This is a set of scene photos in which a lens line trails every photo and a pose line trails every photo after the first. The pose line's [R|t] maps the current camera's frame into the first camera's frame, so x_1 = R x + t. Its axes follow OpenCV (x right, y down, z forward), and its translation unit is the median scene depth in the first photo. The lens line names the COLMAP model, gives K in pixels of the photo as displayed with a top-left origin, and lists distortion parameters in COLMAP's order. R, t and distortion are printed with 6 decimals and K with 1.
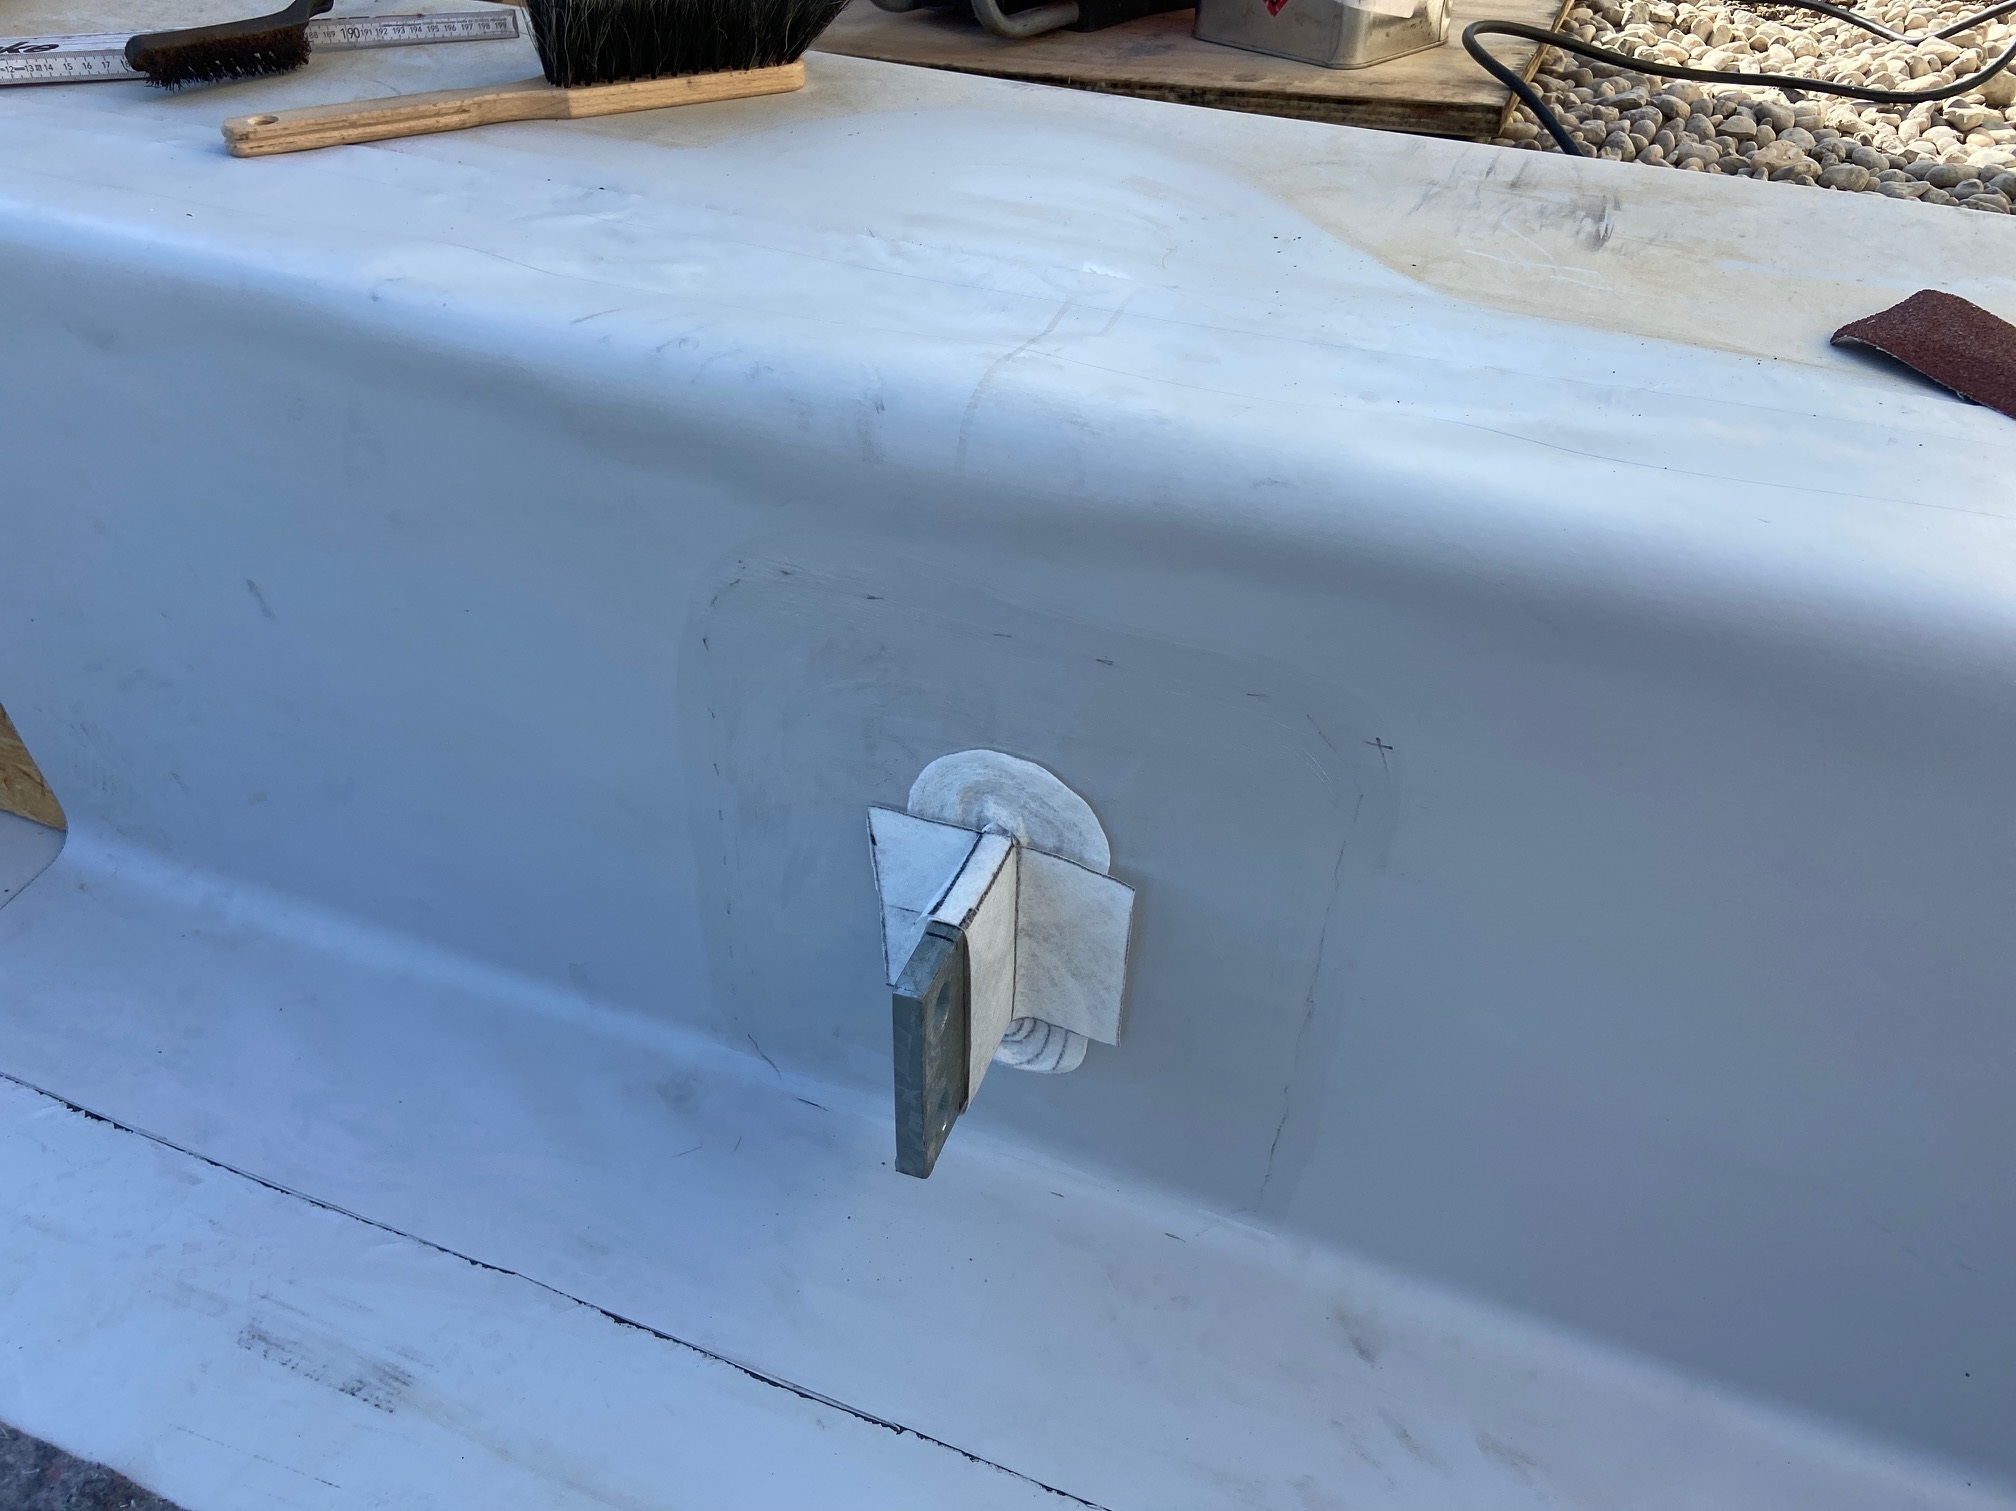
lens RADIAL K [[1594.9, 0, 1094.2], [0, 1594.9, 748.2], [0, 0, 1]] dist [0.148641, -0.211786]
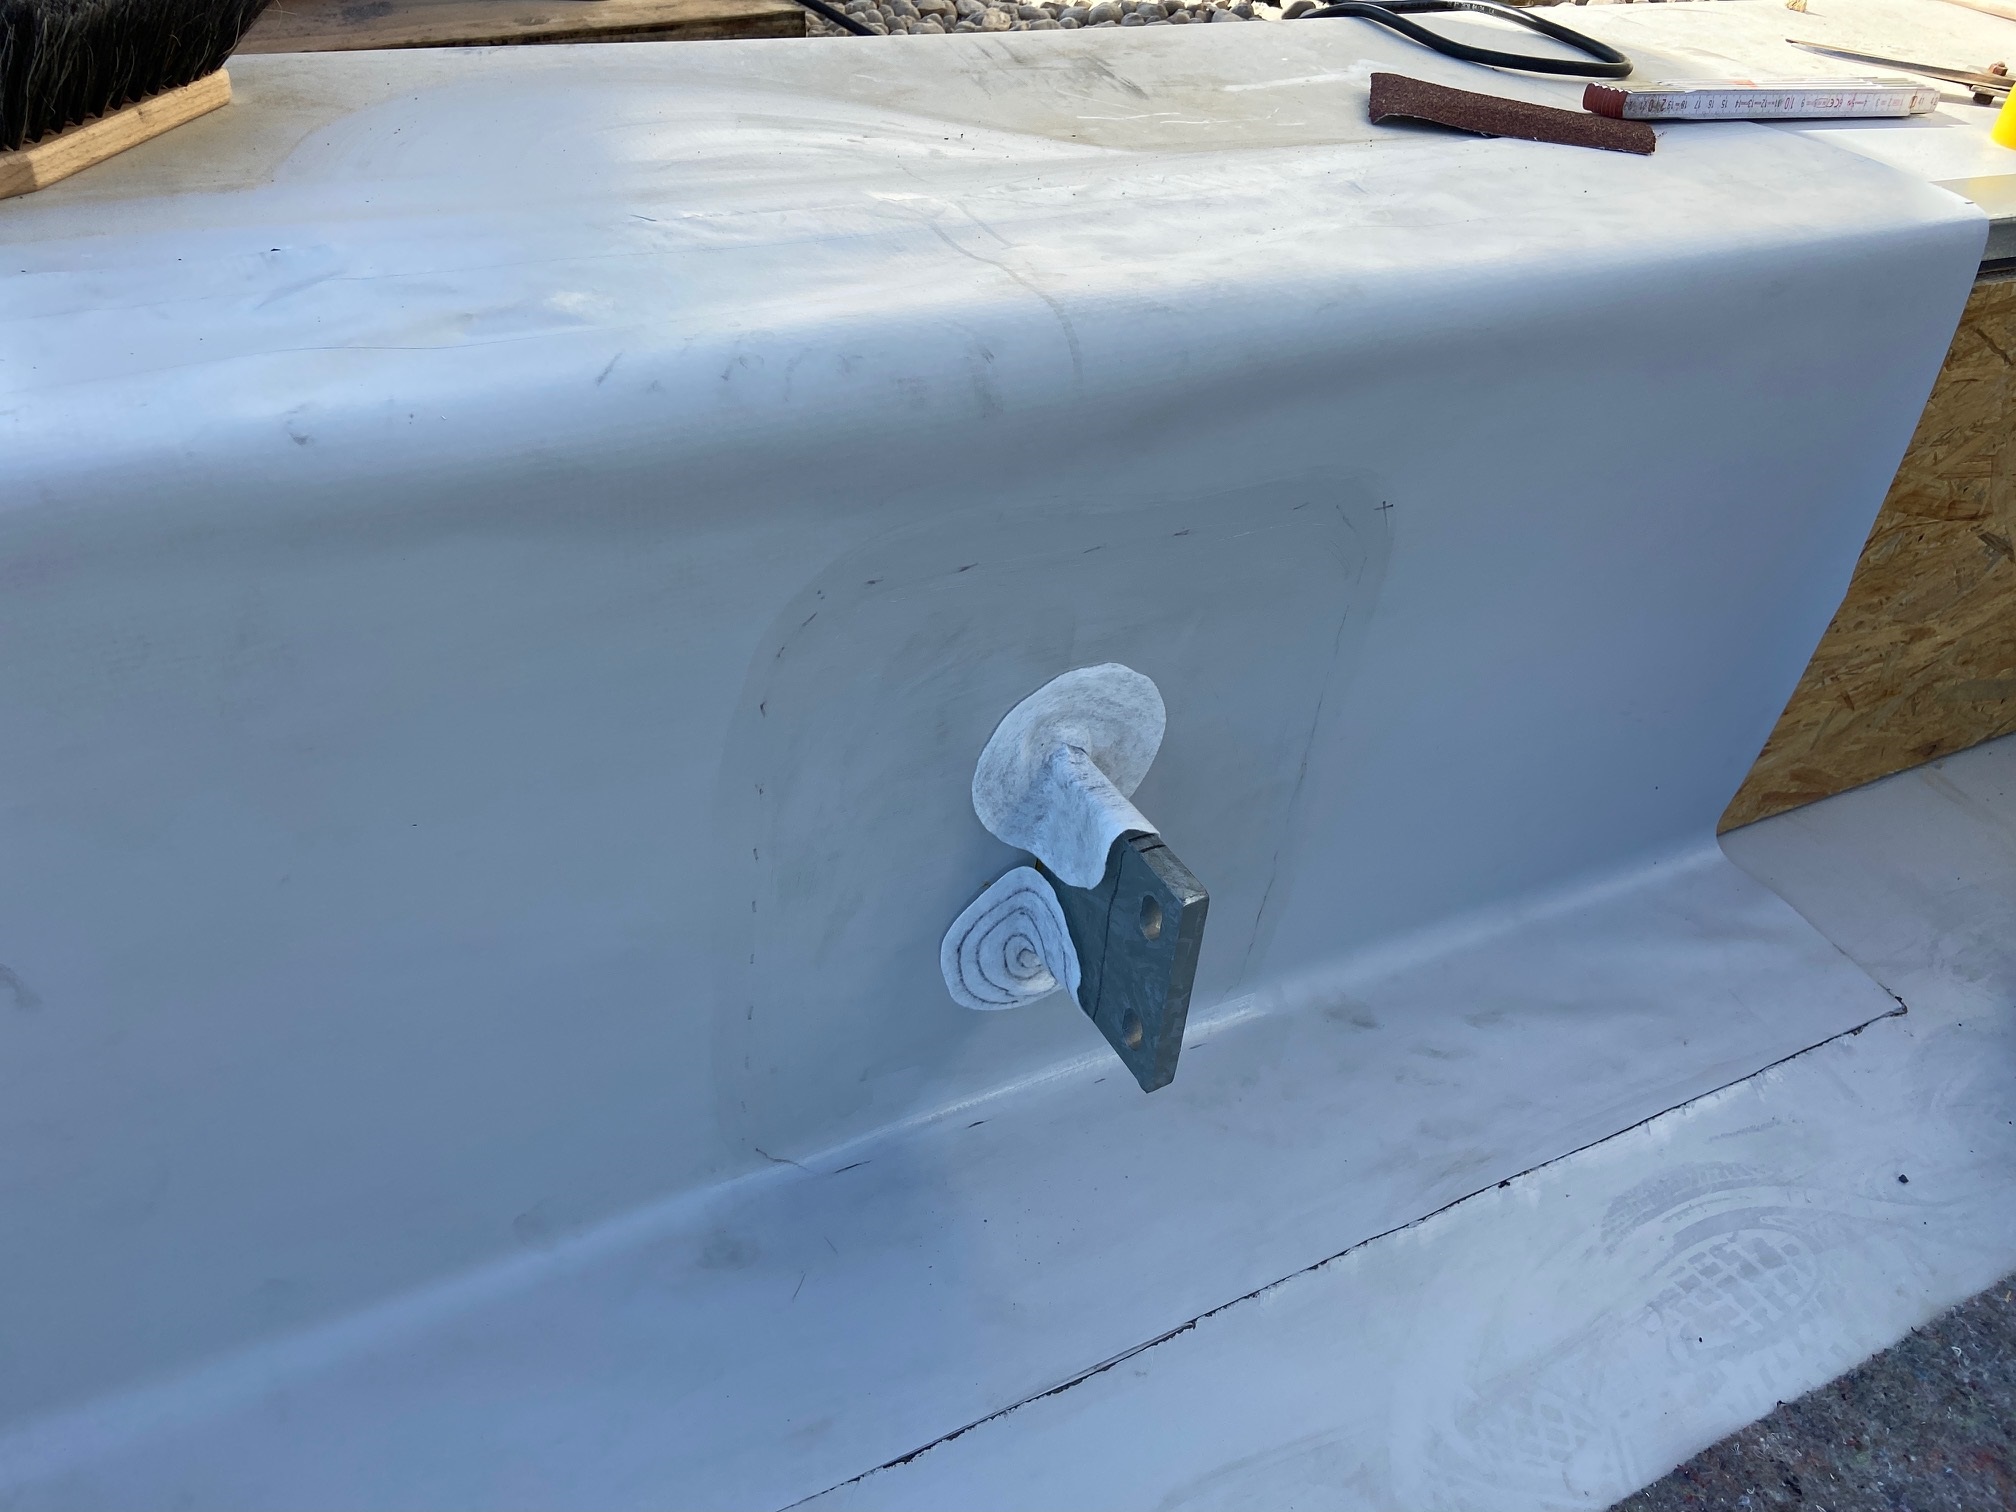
lens RADIAL K [[1579.0, 0, 1014.8], [0, 1579.0, 743.8], [0, 0, 1]] dist [0.143841, -0.206337]
pose [[0.638638, -0.426645, 0.640402, -0.661532], [0.405603, 0.893866, 0.191020, -0.144958], [-0.653932, 0.137757, 0.743906, 0.256414]]
